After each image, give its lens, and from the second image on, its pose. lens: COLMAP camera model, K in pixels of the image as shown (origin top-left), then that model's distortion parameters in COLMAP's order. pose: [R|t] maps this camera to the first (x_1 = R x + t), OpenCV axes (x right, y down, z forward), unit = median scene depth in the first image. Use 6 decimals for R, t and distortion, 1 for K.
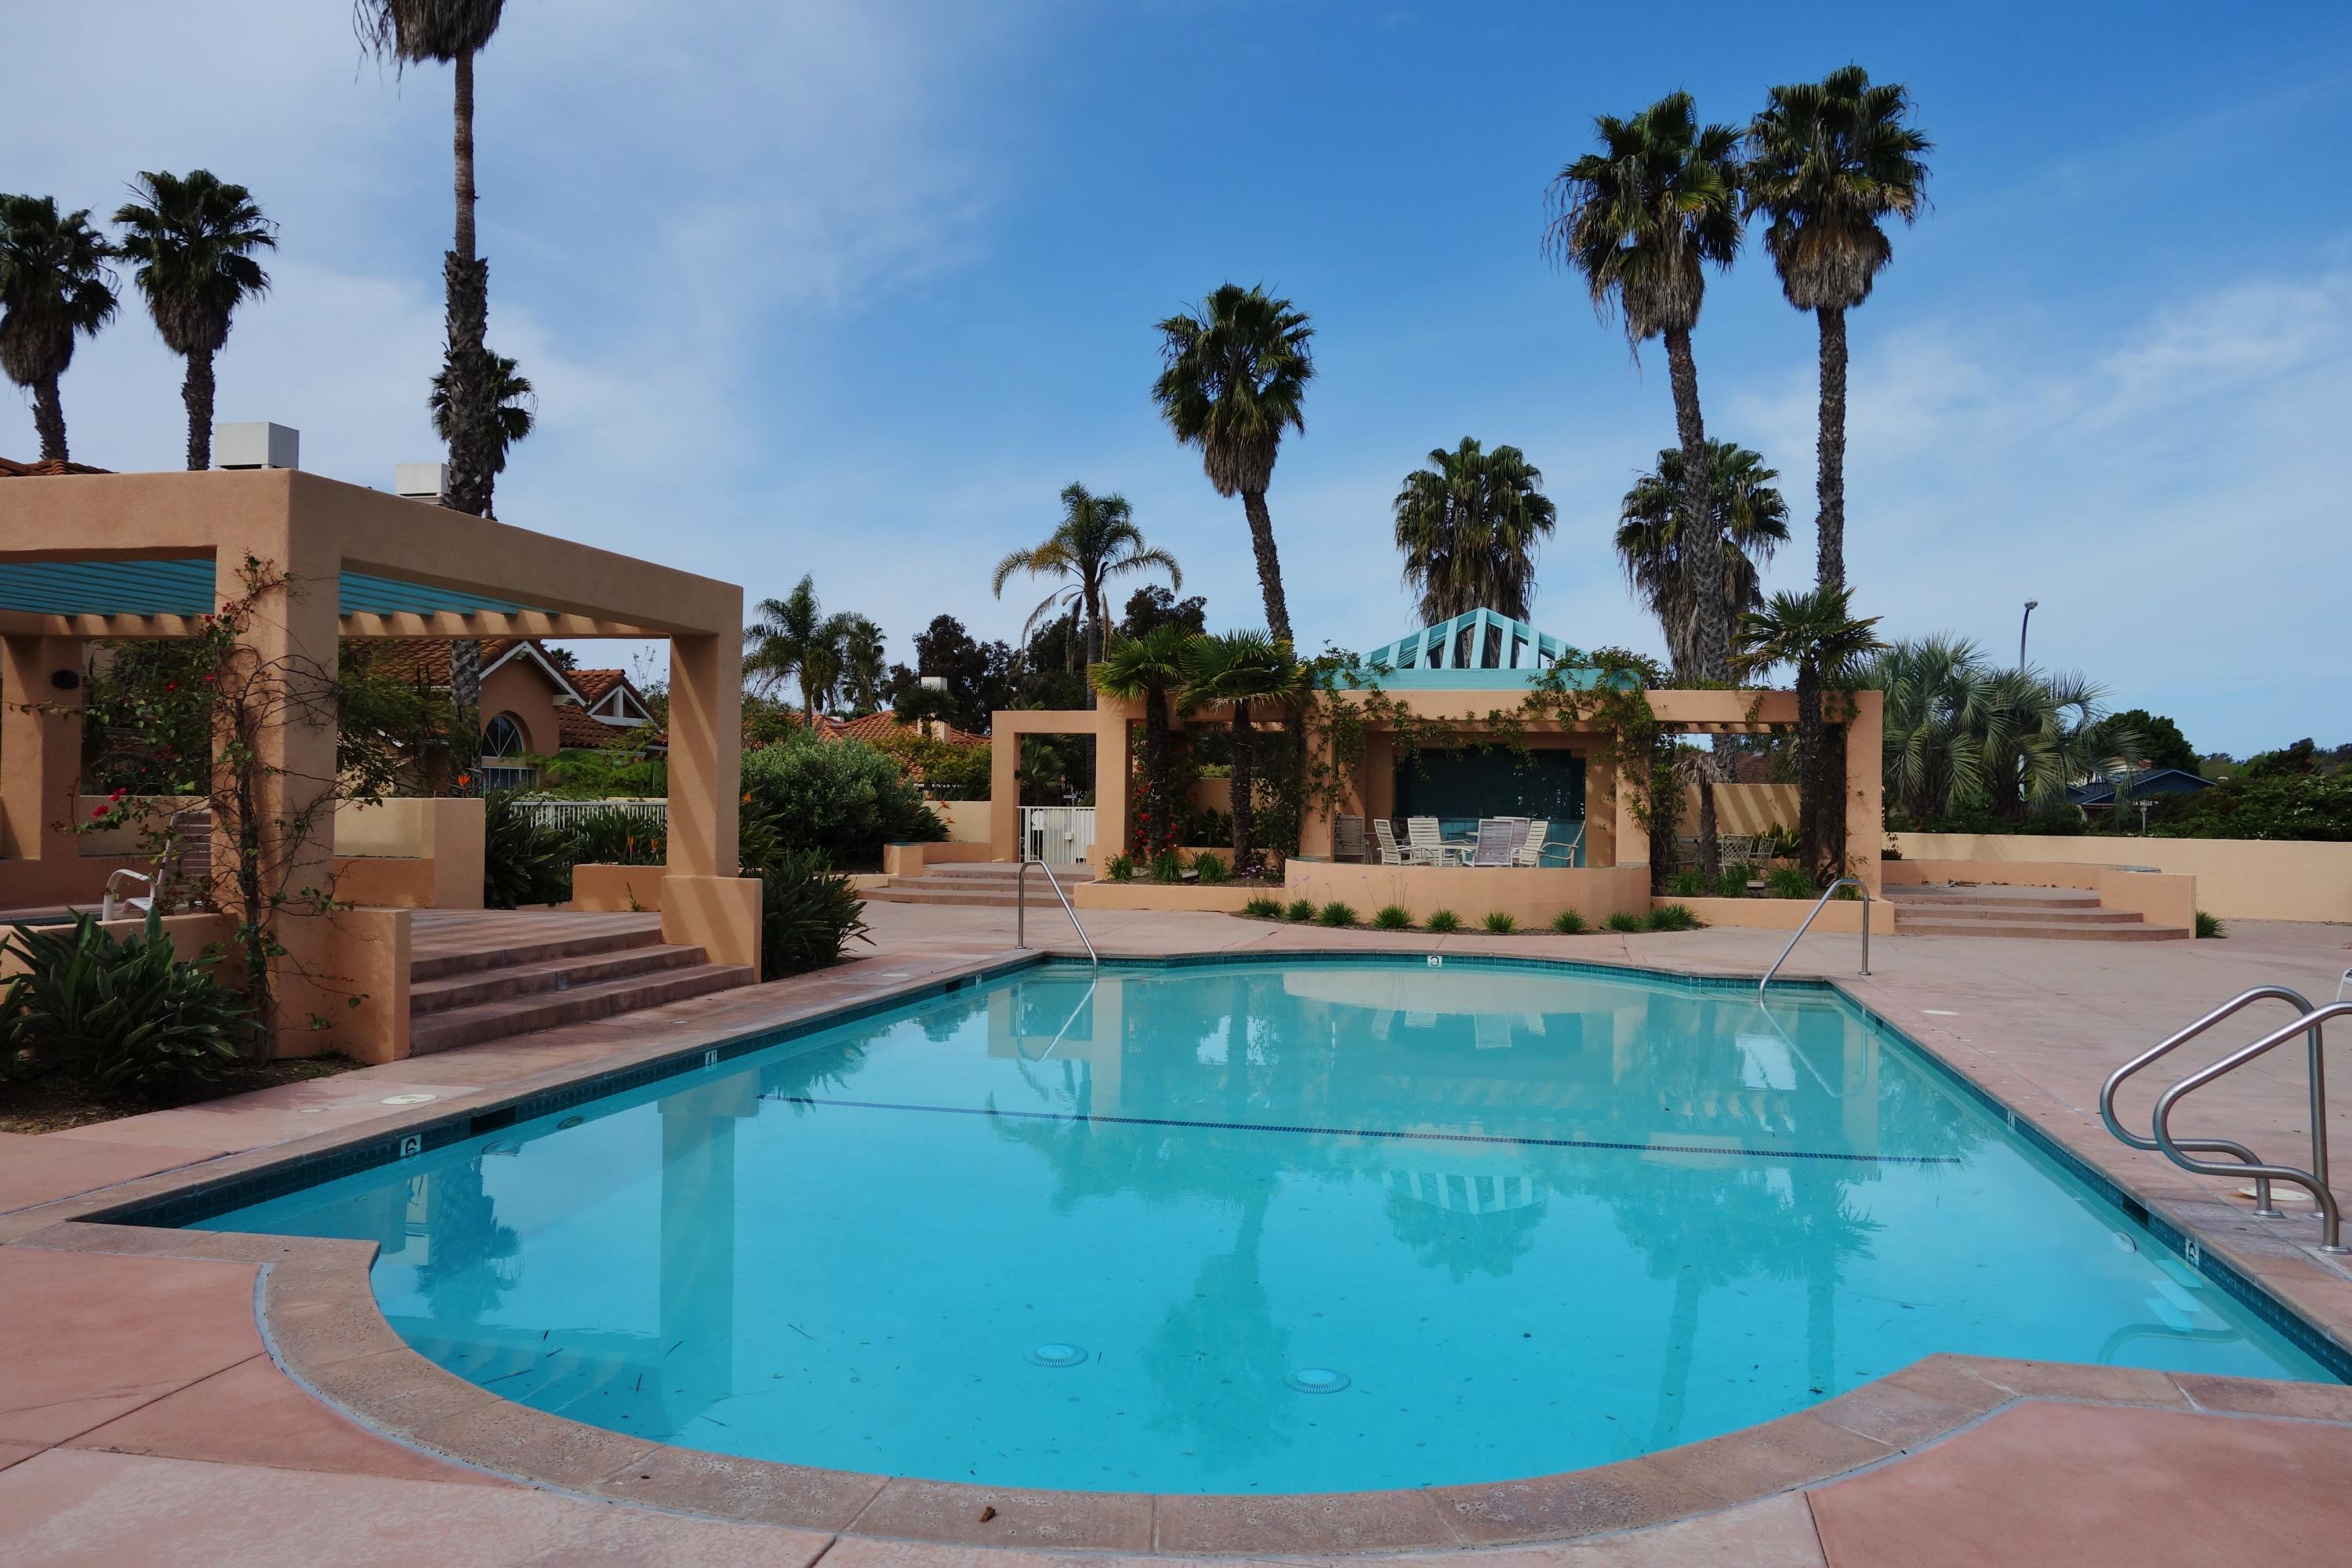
lens RADIAL K [[1863.5, 0, 1176.0], [0, 1863.5, 784.0], [0, 0, 1]] dist [0.009018, -0.003994]
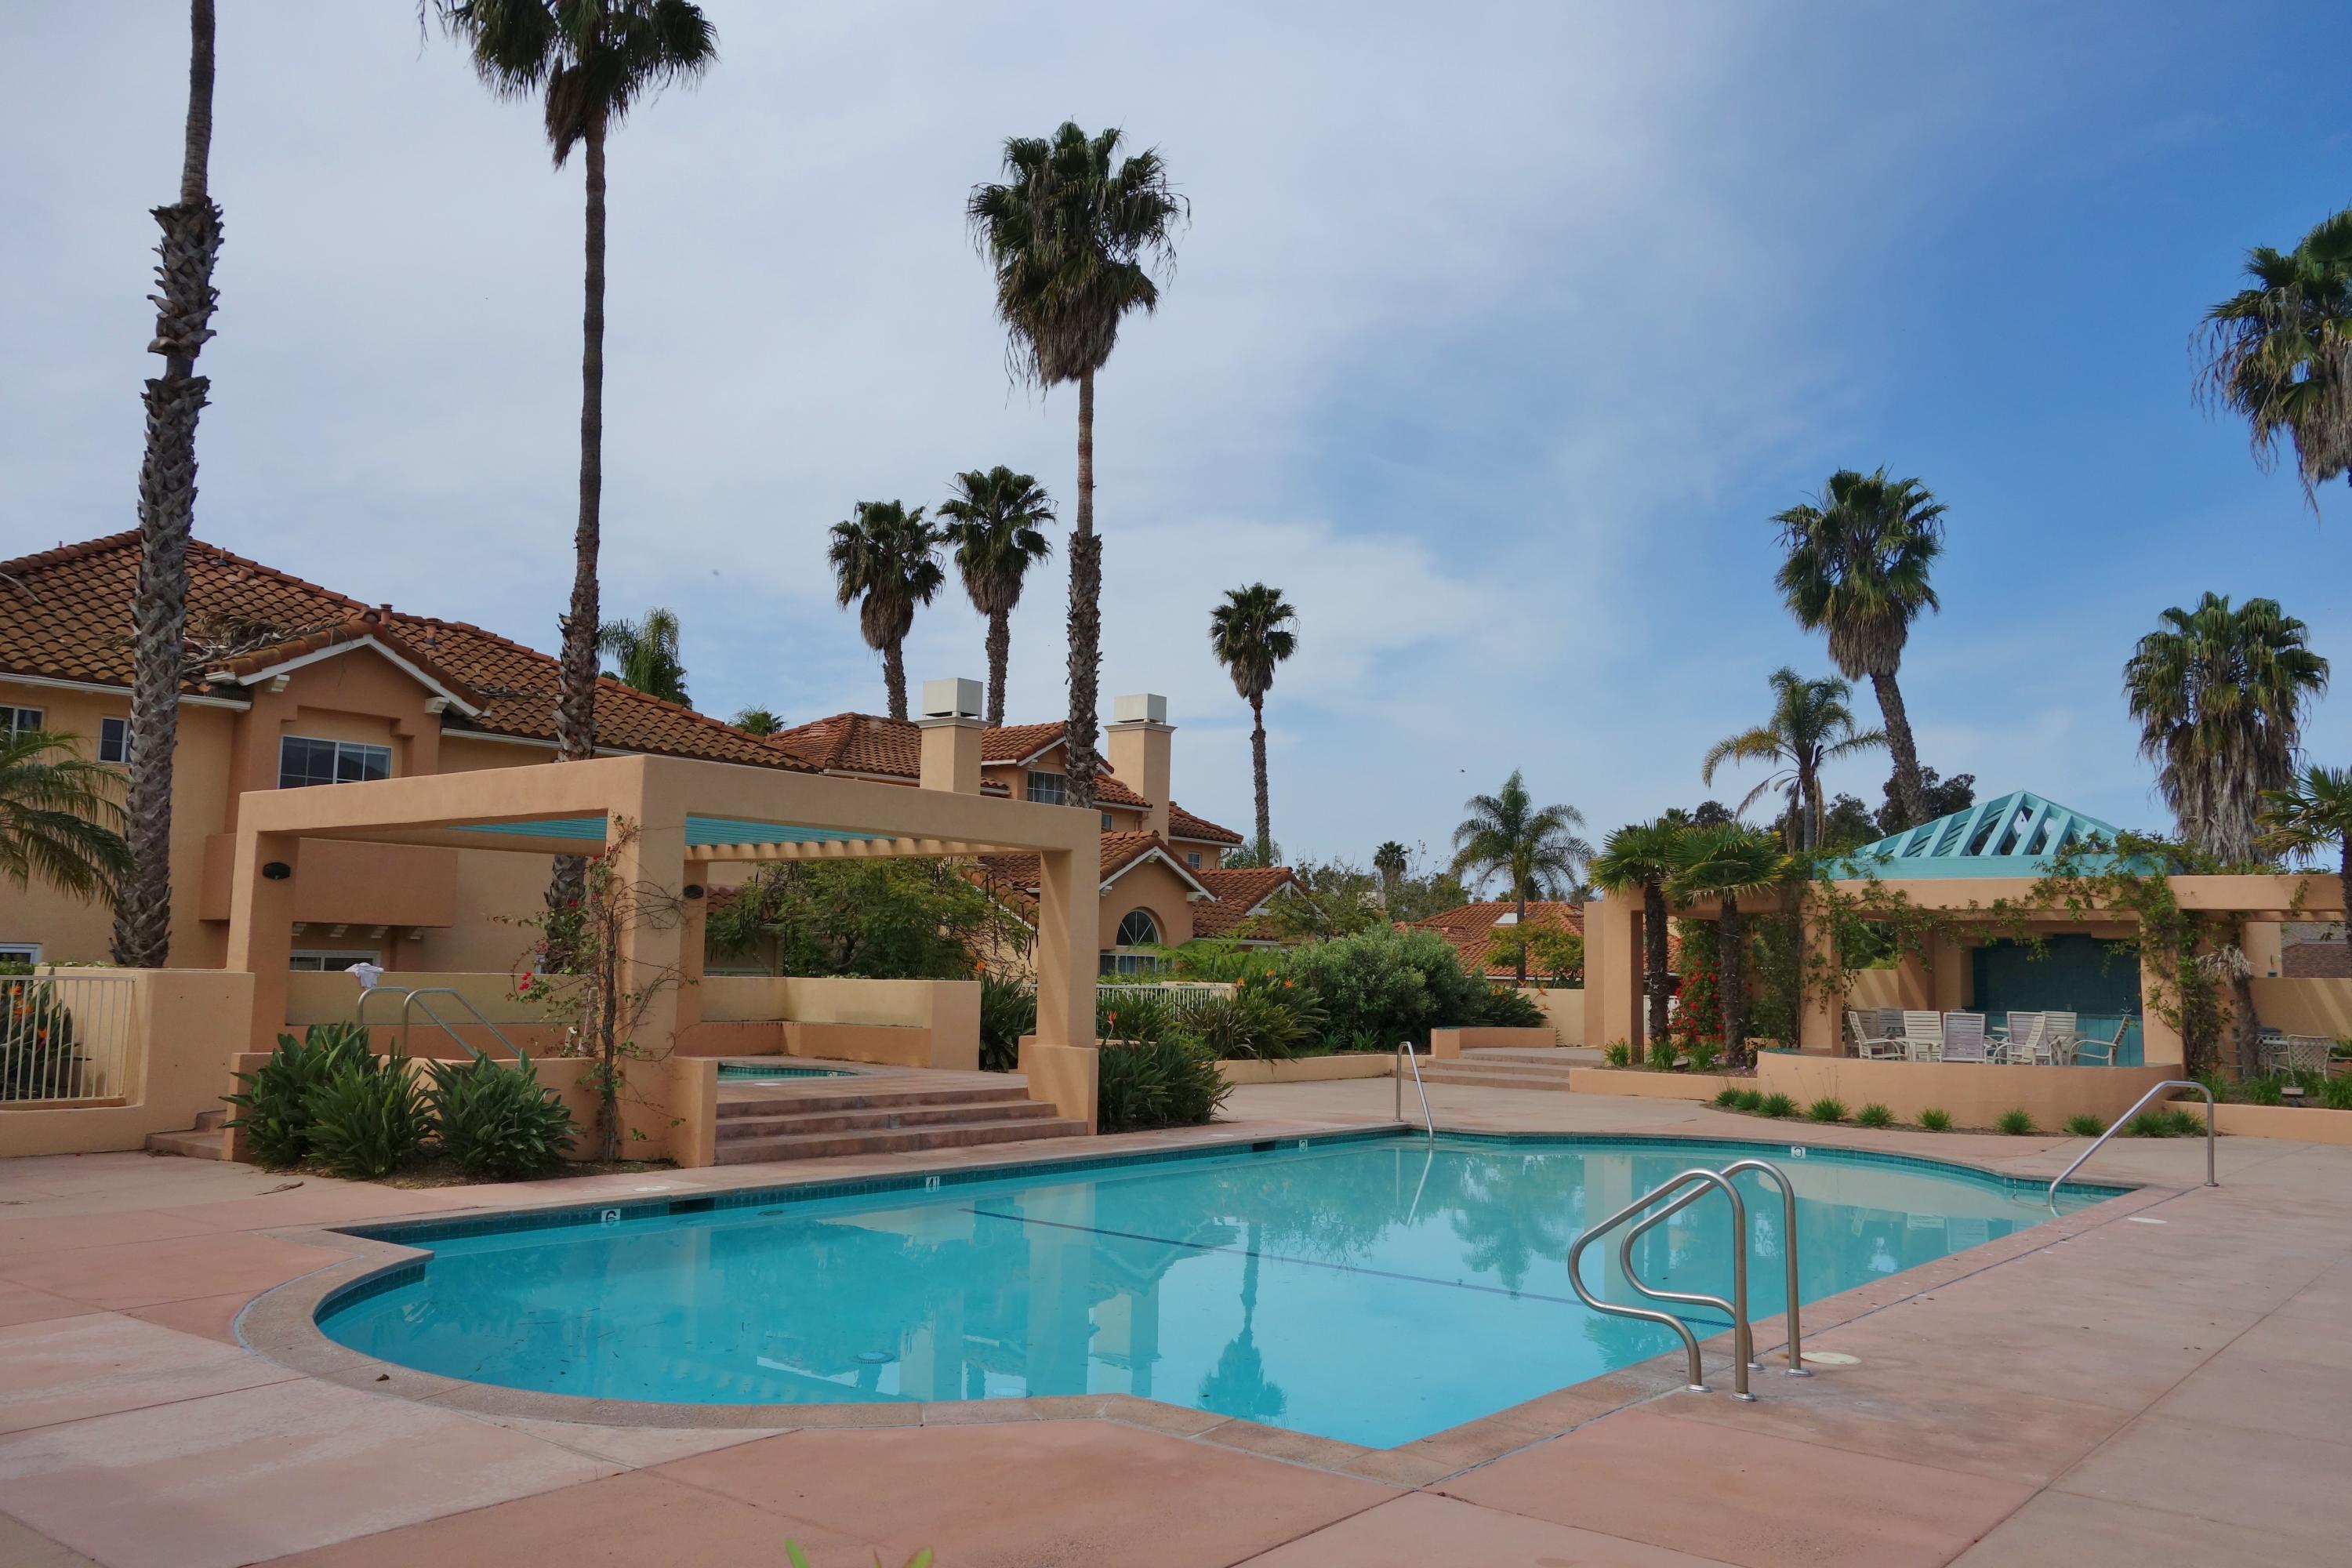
lens RADIAL K [[1863.5, 0, 1176.0], [0, 1863.5, 784.0], [0, 0, 1]] dist [0.009018, -0.003994]
pose [[0.898436, -0.037177, -0.437529, 0.172569], [-0.006651, 0.995143, -0.098216, -0.001073], [0.439055, 0.091151, 0.893824, -0.040993]]
